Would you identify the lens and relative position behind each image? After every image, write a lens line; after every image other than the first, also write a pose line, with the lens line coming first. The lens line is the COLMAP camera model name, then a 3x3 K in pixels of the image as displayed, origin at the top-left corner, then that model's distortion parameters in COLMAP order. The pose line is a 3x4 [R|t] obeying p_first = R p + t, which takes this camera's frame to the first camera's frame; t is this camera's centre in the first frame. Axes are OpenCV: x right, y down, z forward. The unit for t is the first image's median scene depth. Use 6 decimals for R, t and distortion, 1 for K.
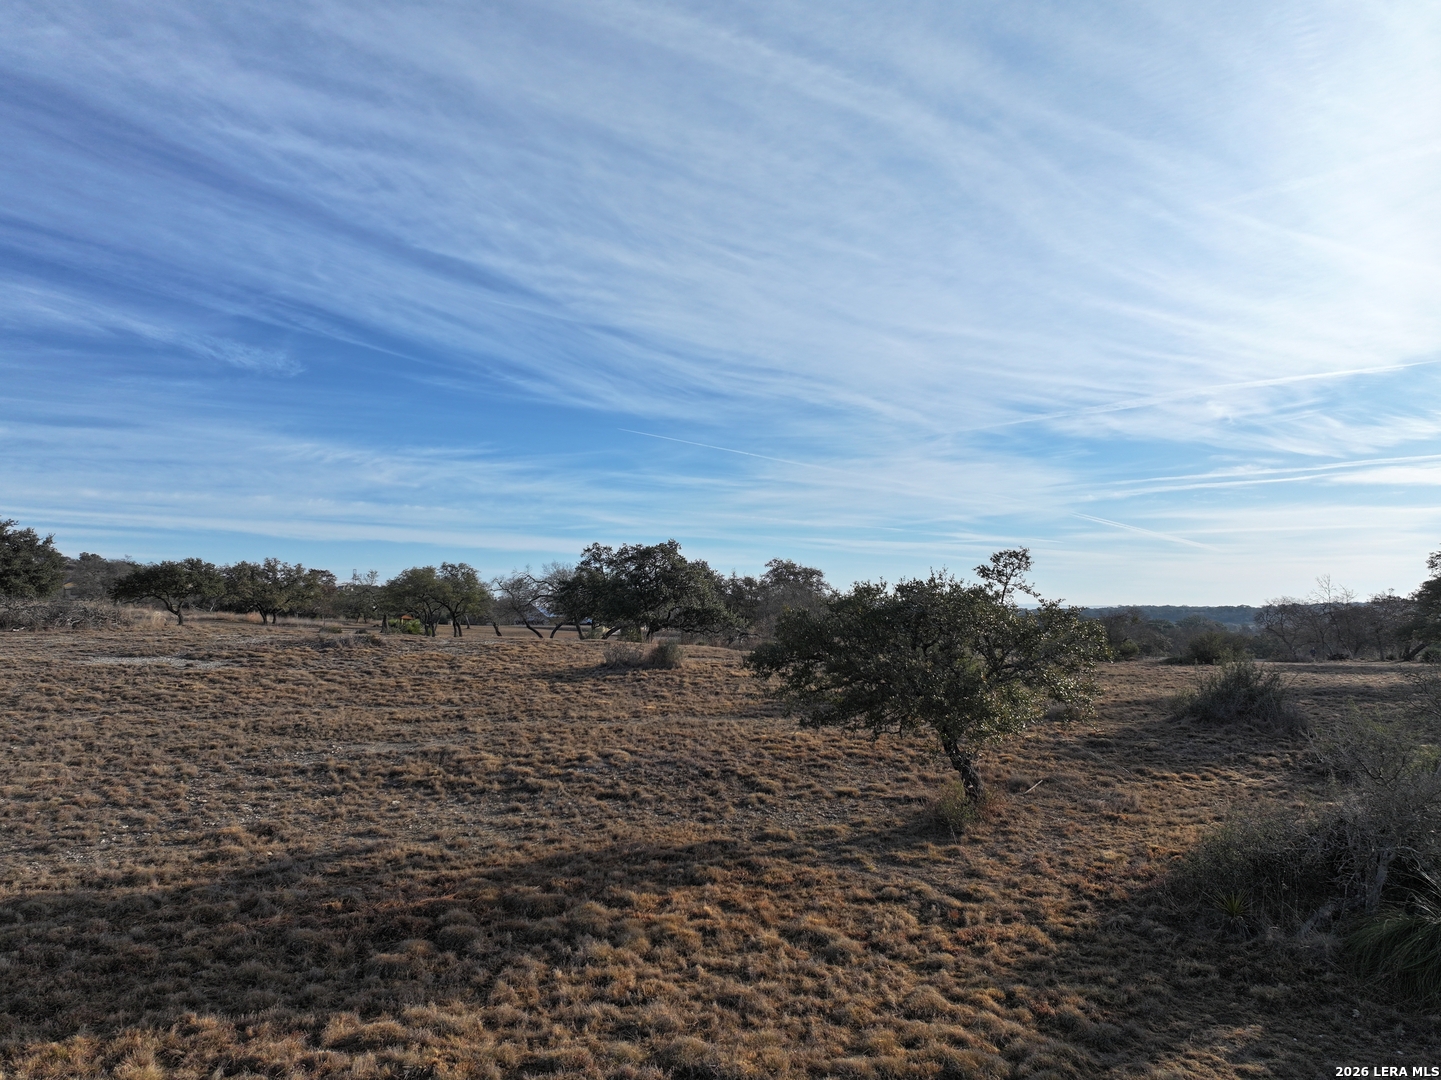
lens RADIAL K [[989.3, 0, 720.5], [0, 989.3, 540.0], [0, 0, 1]] dist [-0.013535, 0.026317]
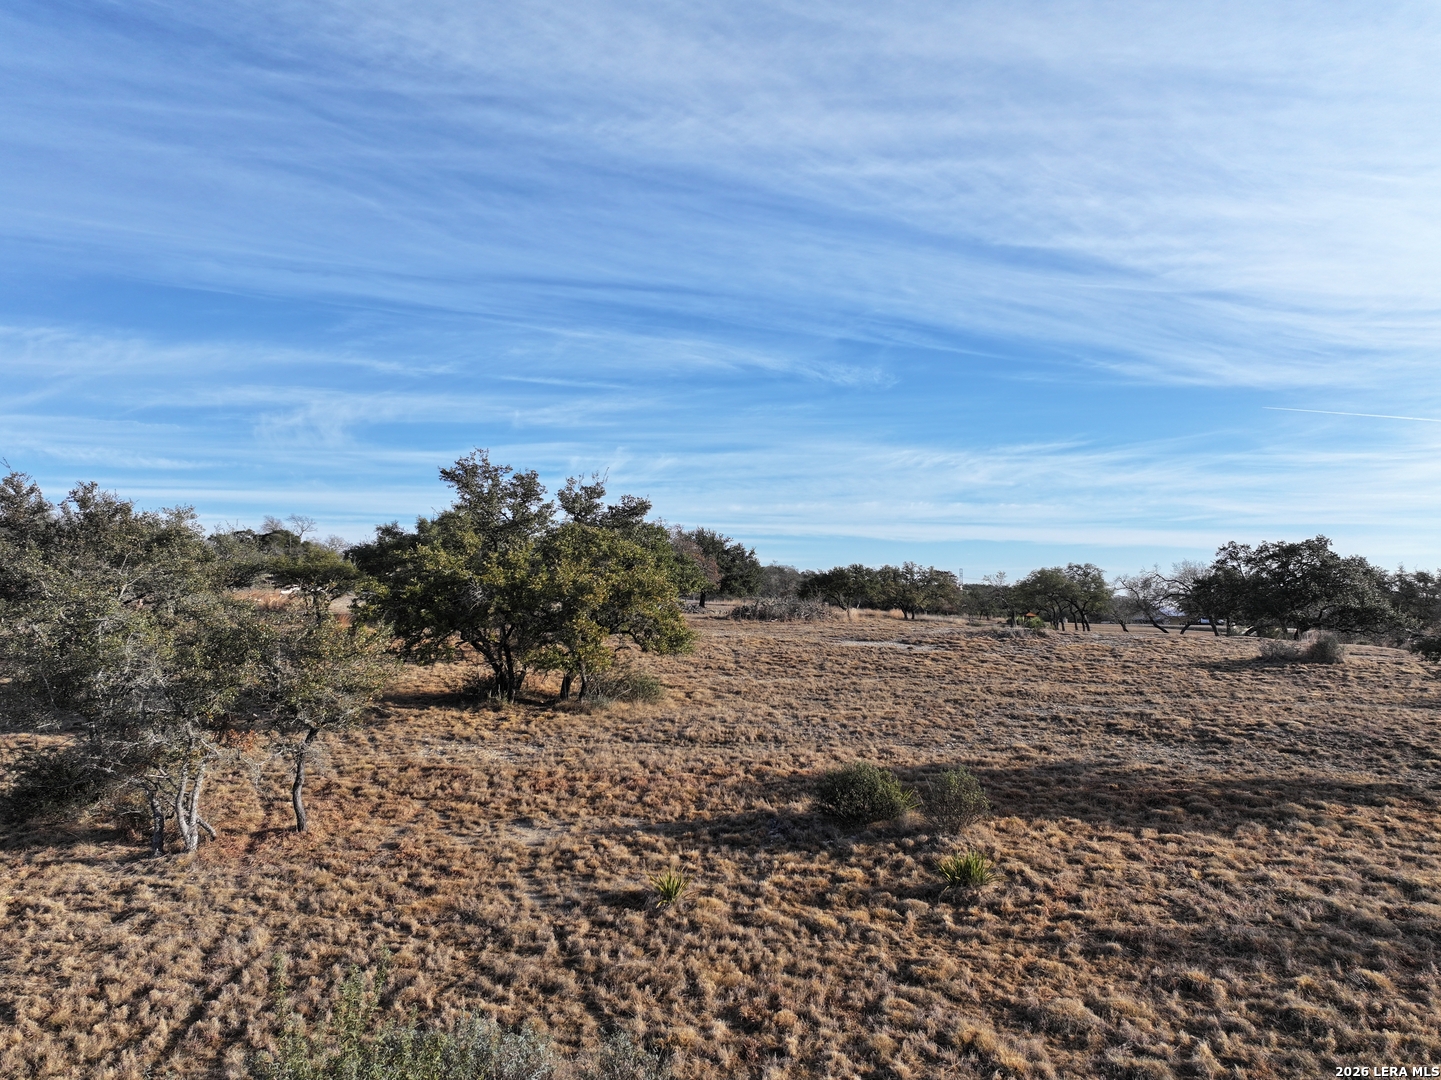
lens RADIAL K [[989.3, 0, 720.5], [0, 989.3, 540.0], [0, 0, 1]] dist [-0.013535, 0.026317]
pose [[0.831078, -0.034079, -0.555111, -0.002442], [0.035154, 0.999344, -0.008720, -0.017488], [0.555044, -0.012268, 0.831730, -0.259944]]
